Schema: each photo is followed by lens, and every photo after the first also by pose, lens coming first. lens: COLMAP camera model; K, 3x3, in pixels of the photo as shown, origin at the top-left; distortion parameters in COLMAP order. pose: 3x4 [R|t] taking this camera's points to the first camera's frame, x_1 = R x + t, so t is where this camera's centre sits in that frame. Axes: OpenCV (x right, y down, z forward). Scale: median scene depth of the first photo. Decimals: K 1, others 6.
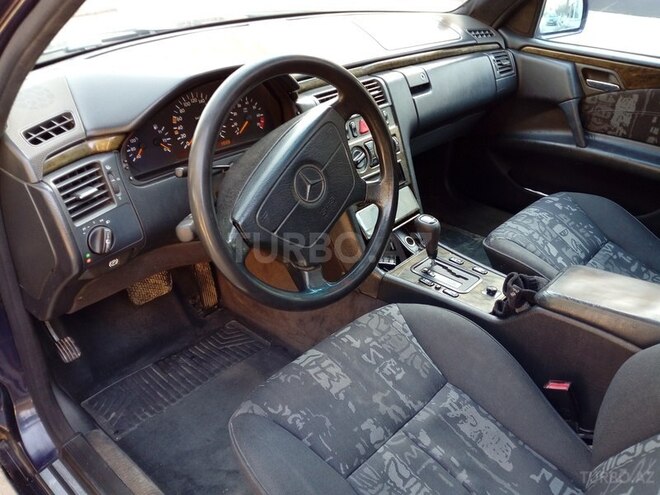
lens RADIAL K [[539.6, 0, 336.4], [0, 539.6, 245.2], [0, 0, 1]] dist [0.080424, -0.154104]
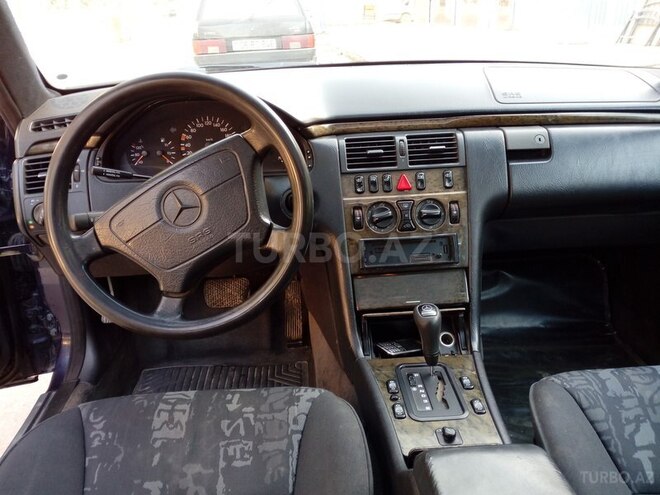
lens RADIAL K [[539.6, 0, 336.4], [0, 539.6, 245.2], [0, 0, 1]] dist [0.080424, -0.154104]
pose [[0.719056, 0.232927, -0.654754, 0.687282], [-0.311845, 0.950122, -0.004468, -0.113775], [0.621056, 0.207395, 0.755828, 0.404796]]
